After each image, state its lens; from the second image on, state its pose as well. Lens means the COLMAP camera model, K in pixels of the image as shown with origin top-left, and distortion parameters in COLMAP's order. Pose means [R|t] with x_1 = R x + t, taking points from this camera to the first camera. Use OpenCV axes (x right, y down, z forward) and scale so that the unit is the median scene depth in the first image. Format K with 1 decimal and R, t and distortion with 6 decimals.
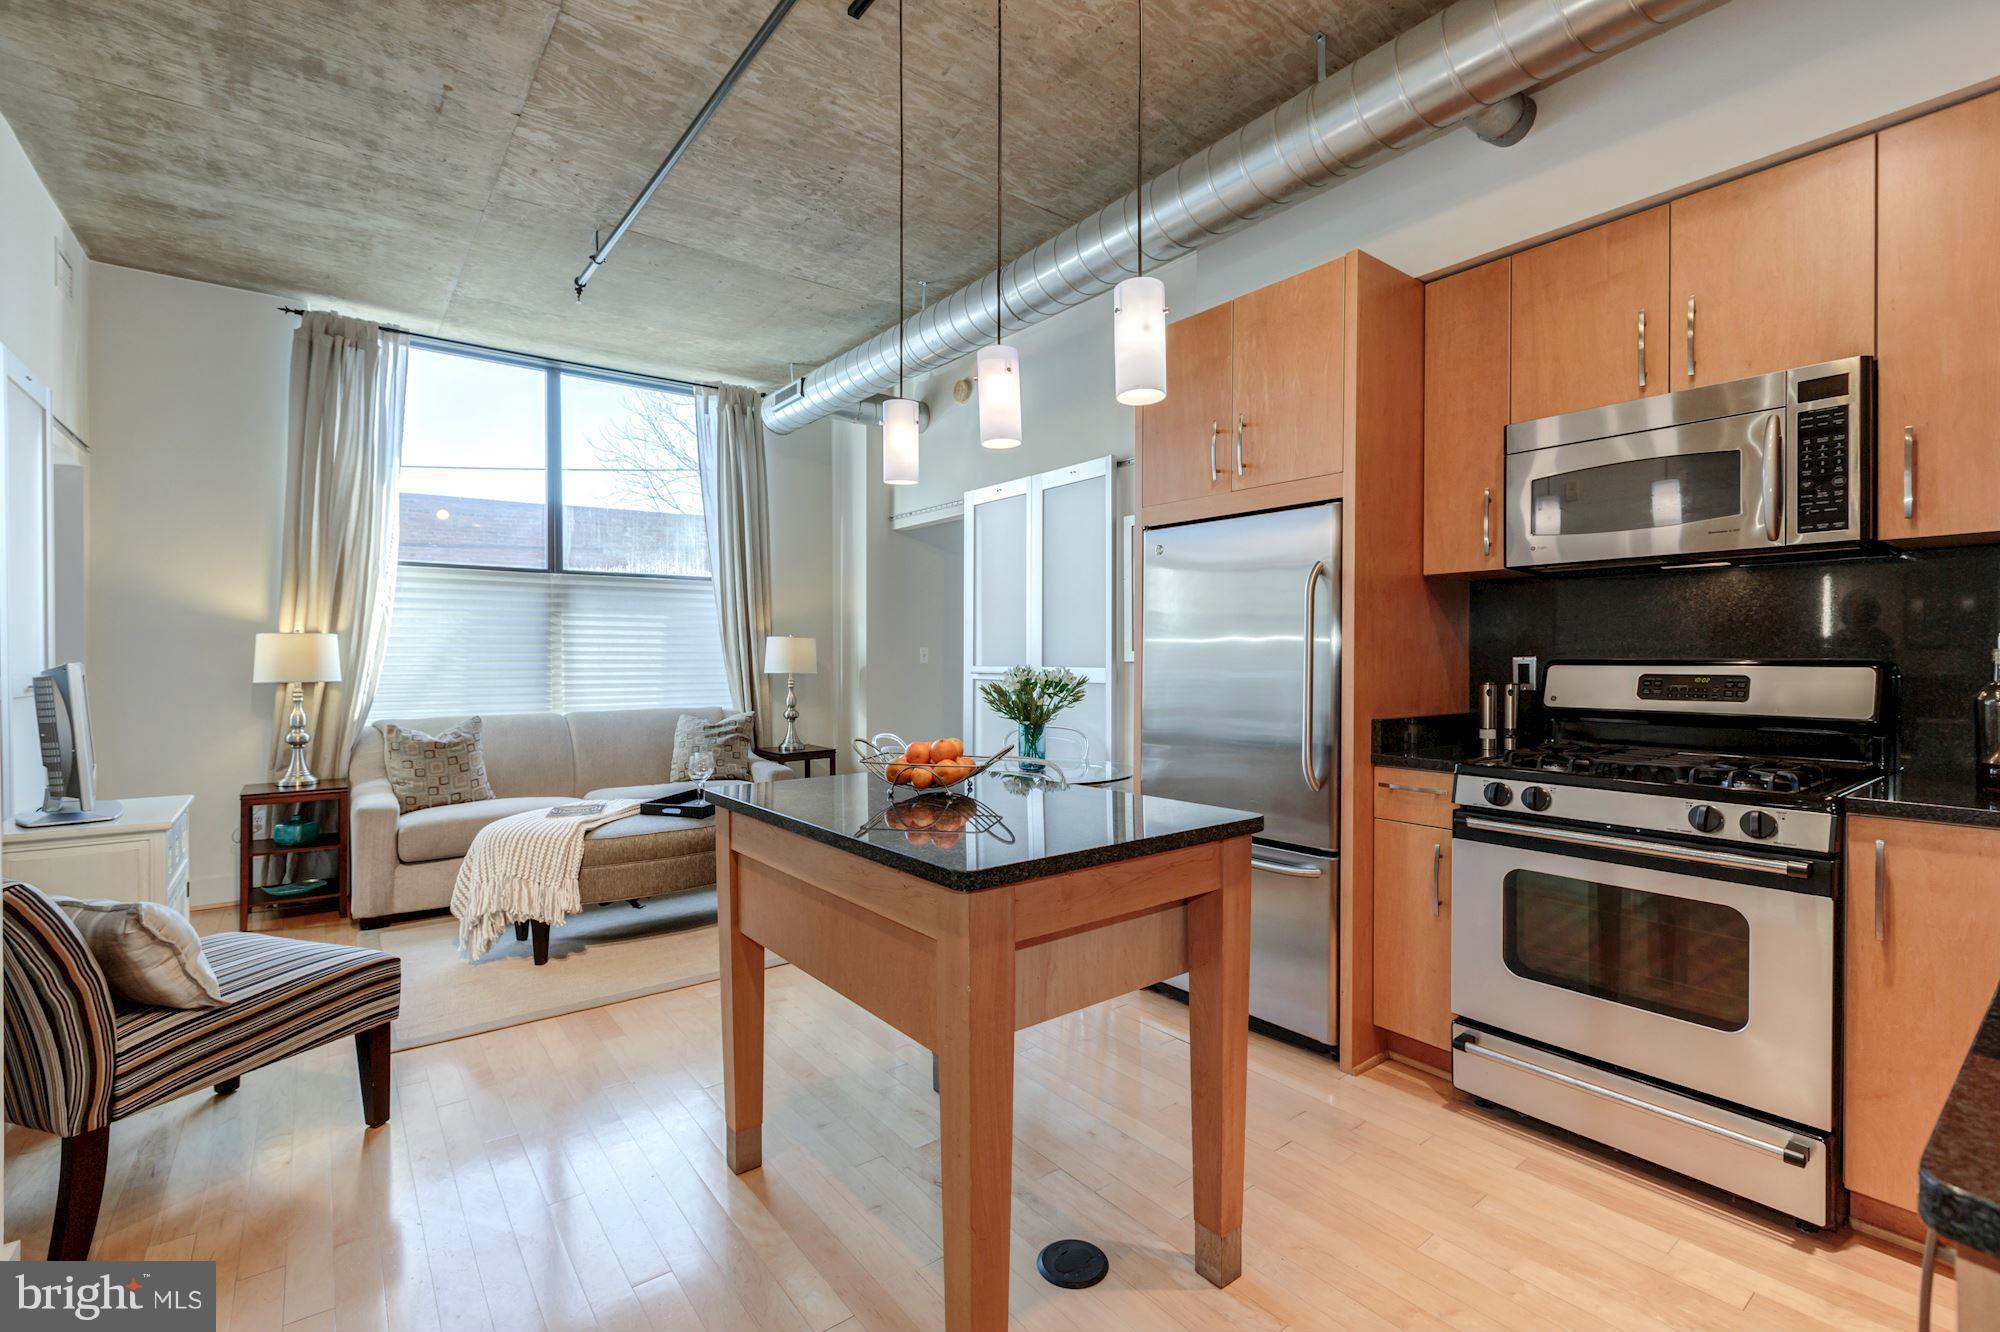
lens RADIAL K [[884.0, 0, 1000.2], [0, 884.0, 662.3], [0, 0, 1]] dist [0.003548, -0.001709]
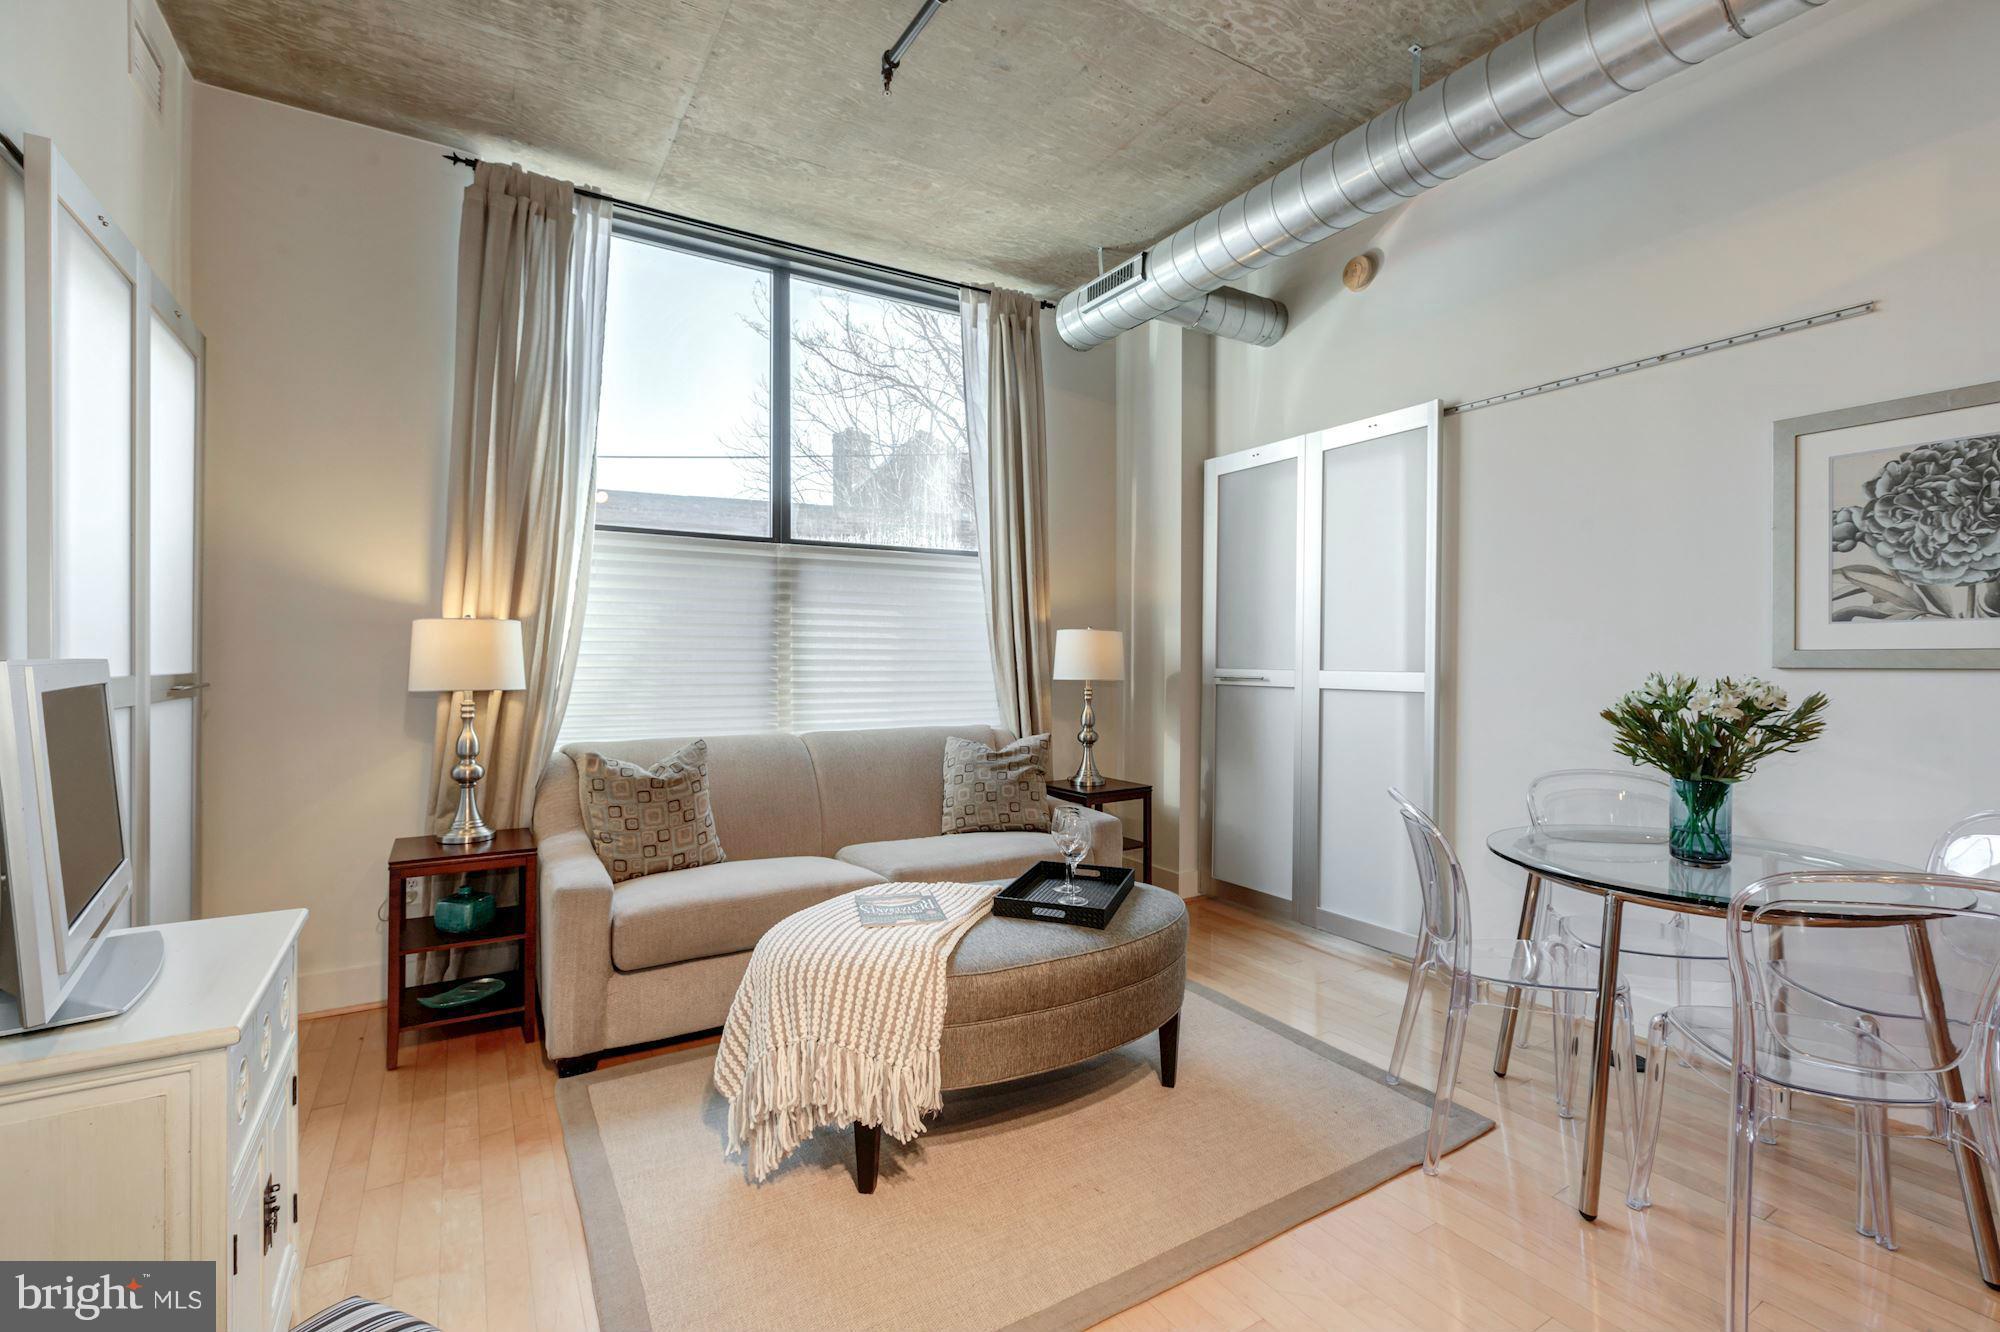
lens RADIAL K [[884.0, 0, 1000.6], [0, 884.0, 663.7], [0, 0, 1]] dist [0.003548, -0.001709]
pose [[0.994135, 0.005730, -0.107993, -0.329076], [-0.005901, 0.999982, -0.001267, 0.000105], [0.107984, 0.001897, 0.994151, 0.386447]]
